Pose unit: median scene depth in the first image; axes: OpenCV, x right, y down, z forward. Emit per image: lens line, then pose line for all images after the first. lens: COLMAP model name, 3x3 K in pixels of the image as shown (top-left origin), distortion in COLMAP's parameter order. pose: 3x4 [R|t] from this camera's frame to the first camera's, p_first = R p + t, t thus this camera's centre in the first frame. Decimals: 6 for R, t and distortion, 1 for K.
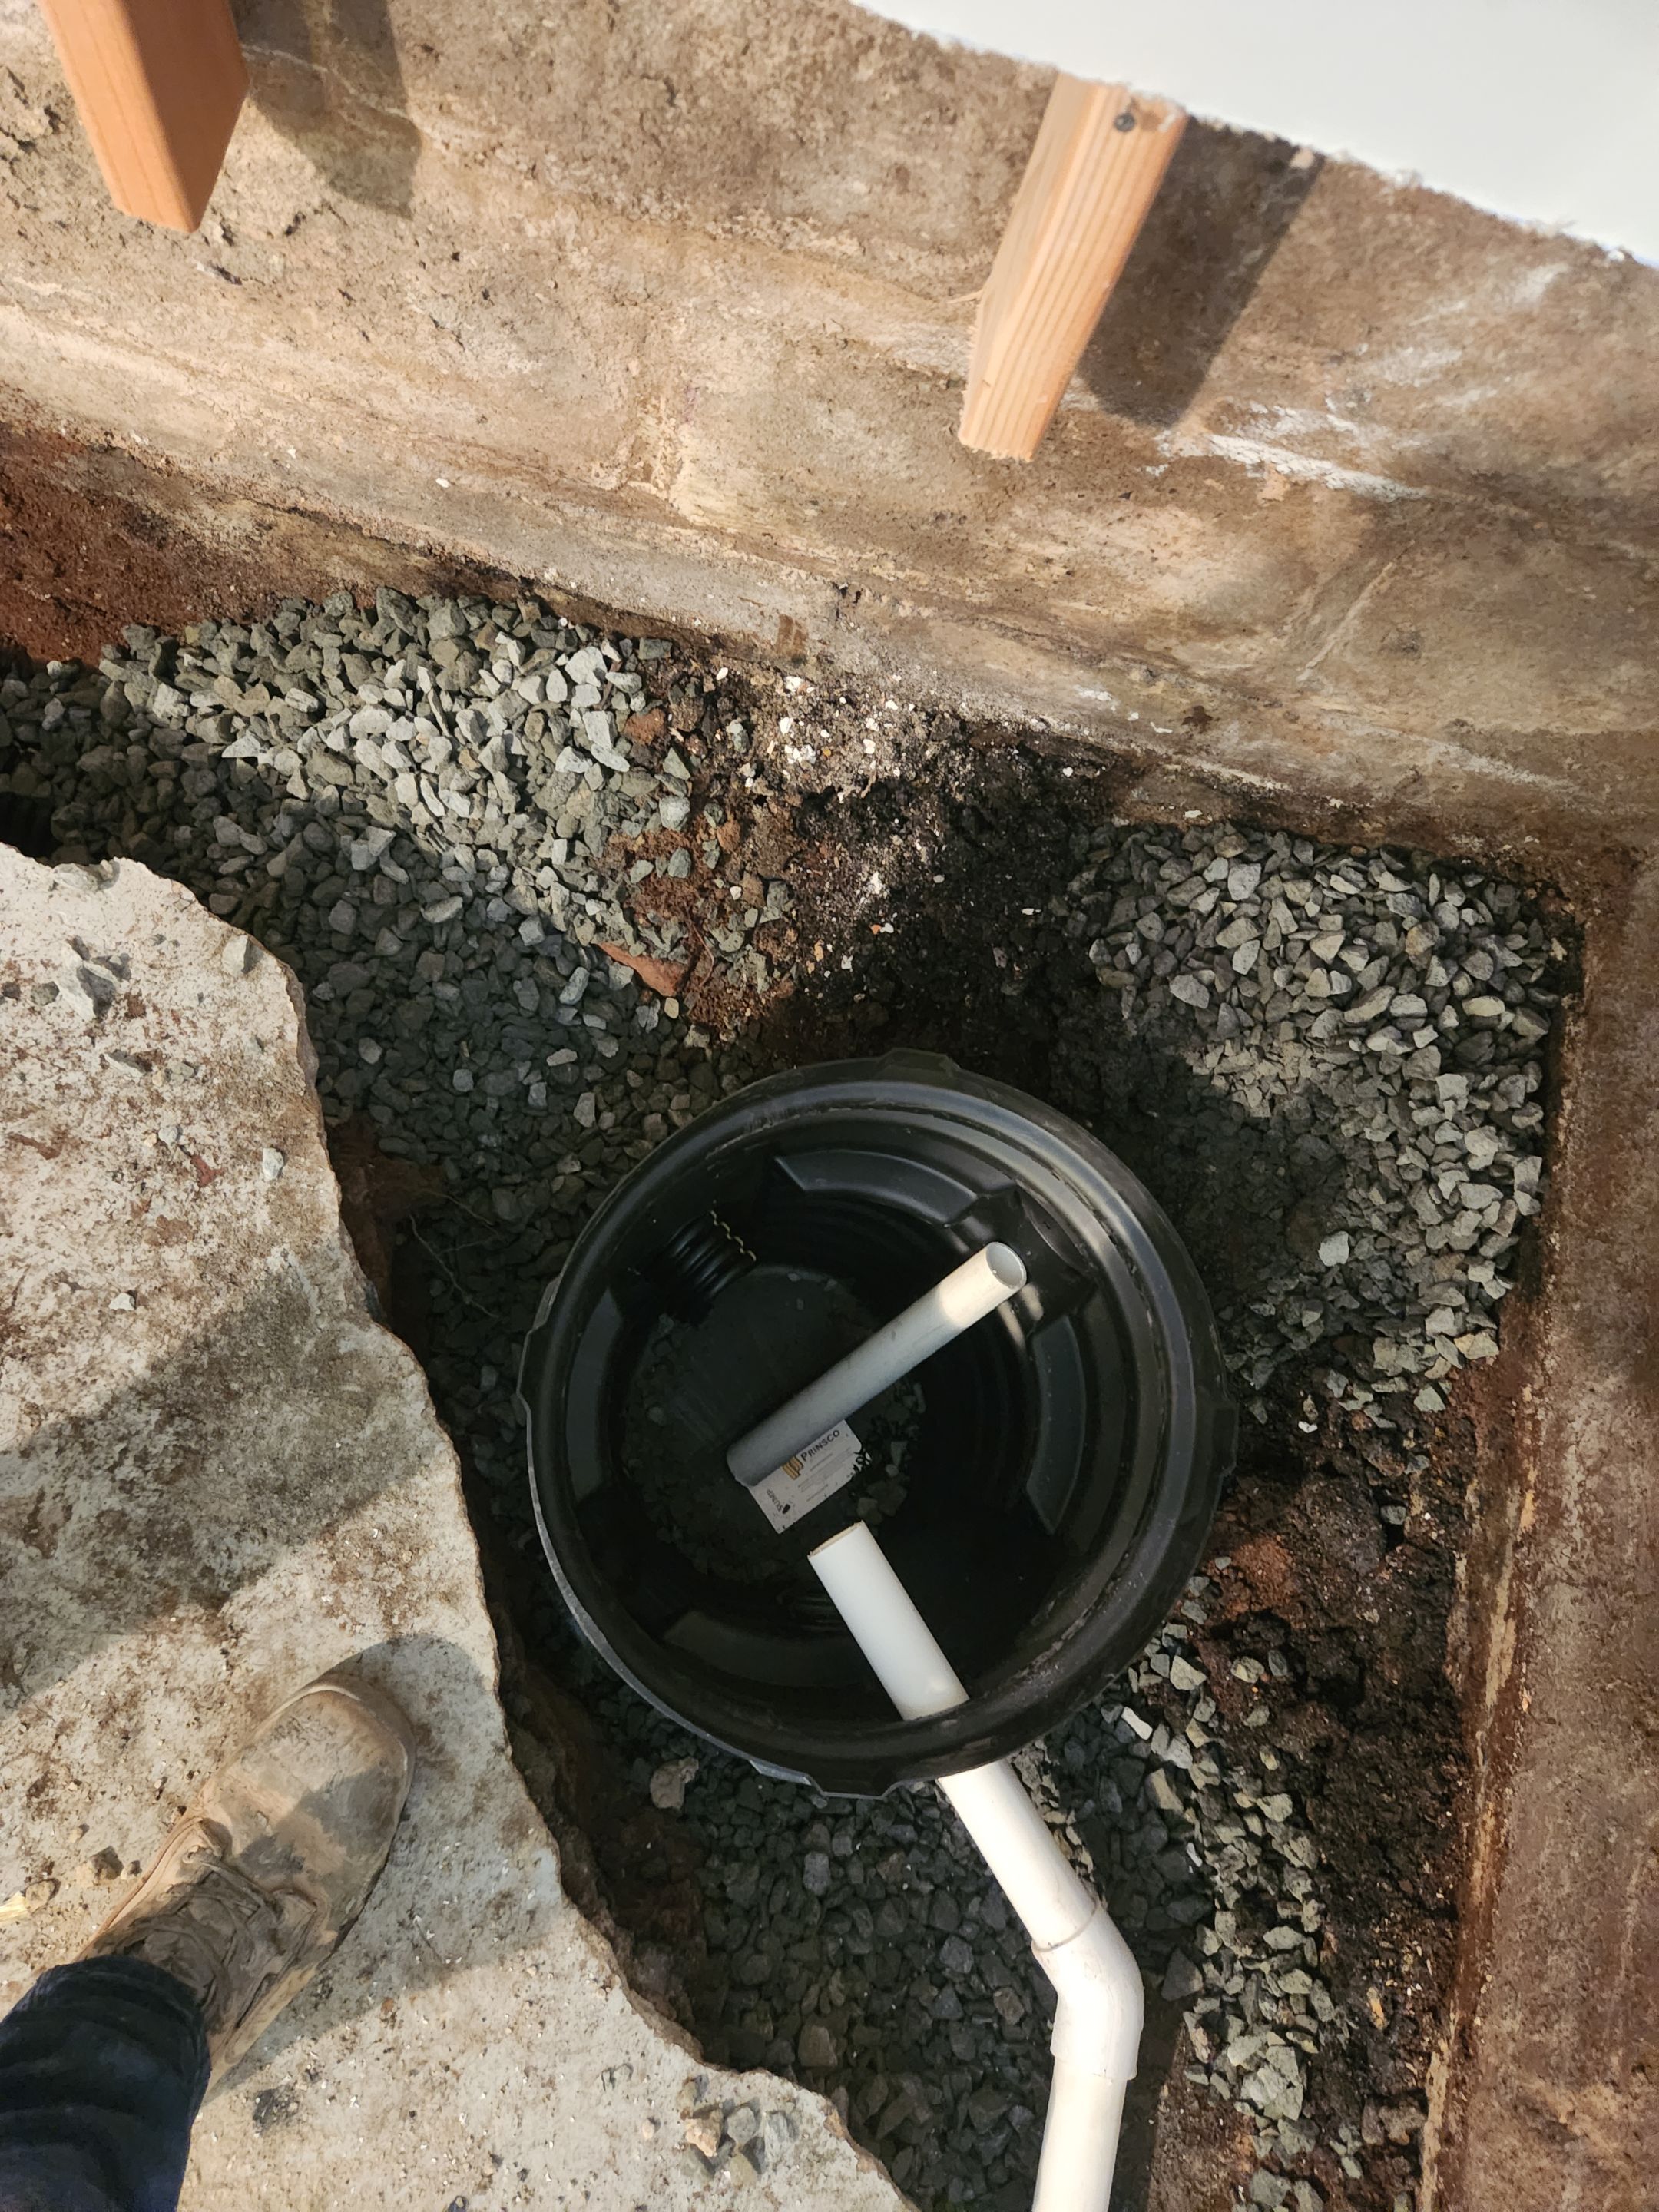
lens RADIAL K [[1457.1, 0, 838.5], [0, 1457.1, 1094.9], [0, 0, 1]] dist [0.071144, -0.072981]
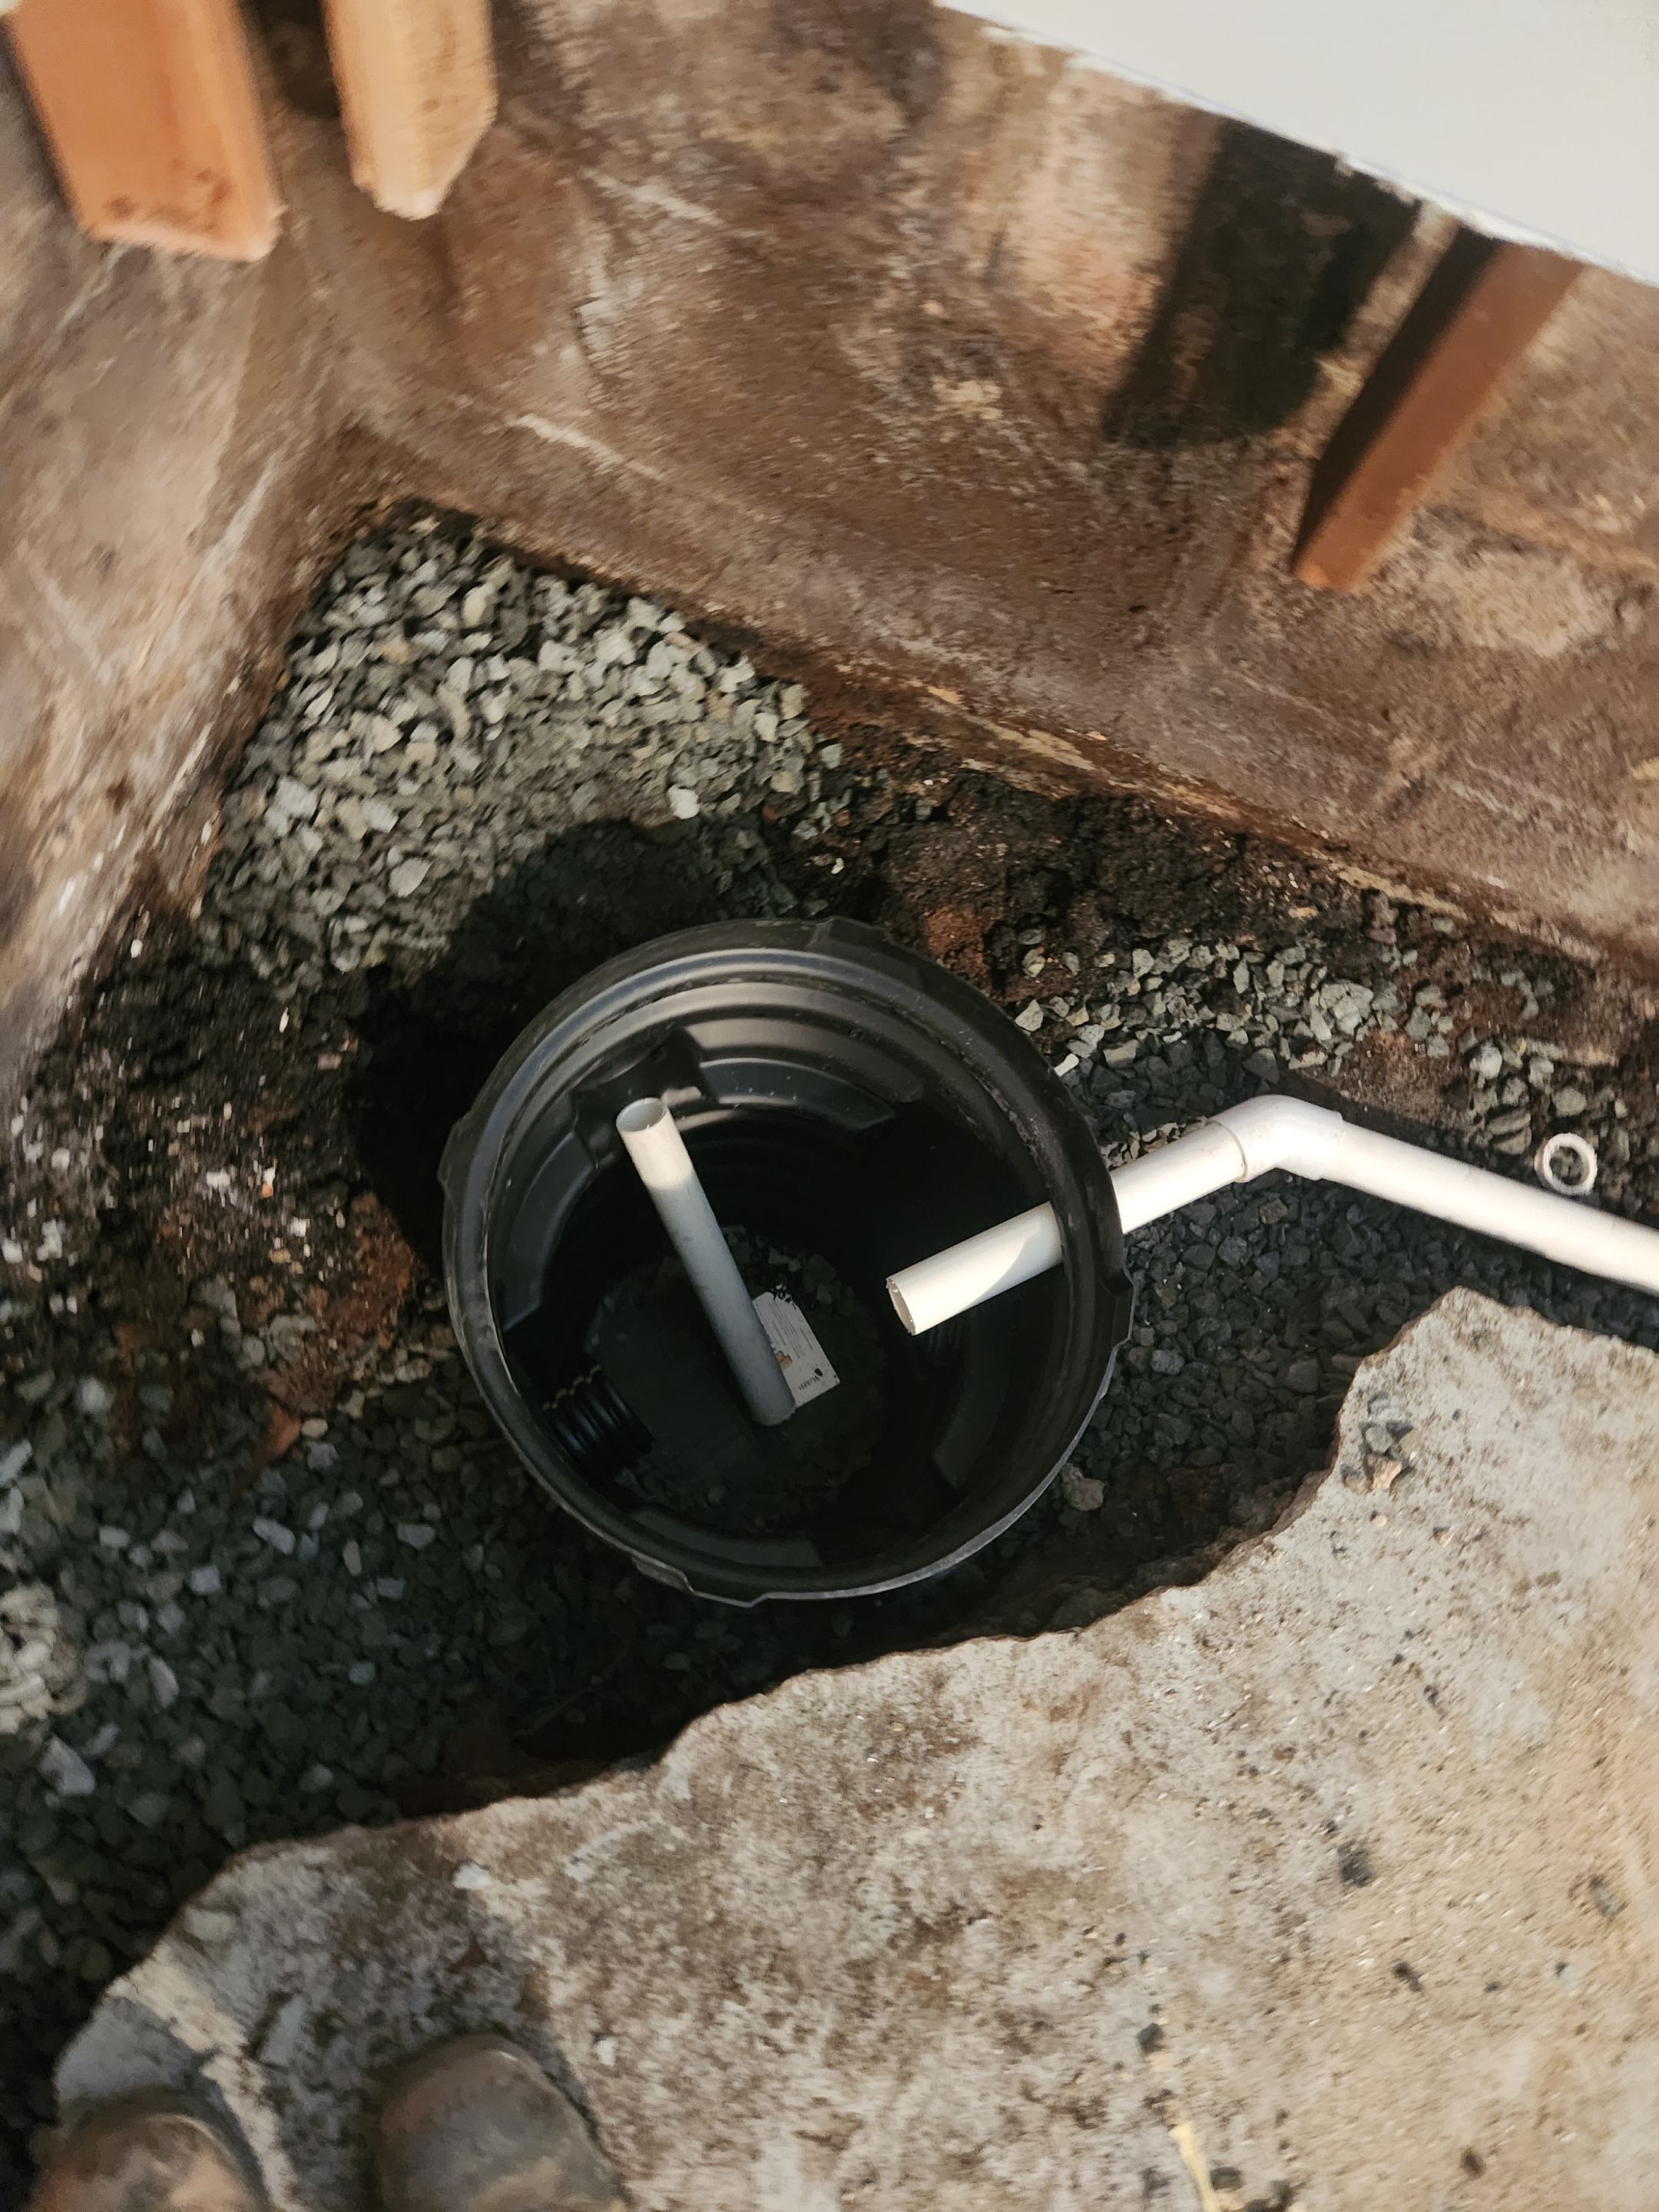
lens RADIAL K [[1457.1, 0, 838.5], [0, 1457.1, 1094.9], [0, 0, 1]] dist [0.071144, -0.072981]
pose [[0.117374, -0.974982, 0.188770, -0.053781], [0.931532, 0.173973, 0.319346, -0.095148], [-0.344198, 0.138362, 0.928646, 0.019037]]
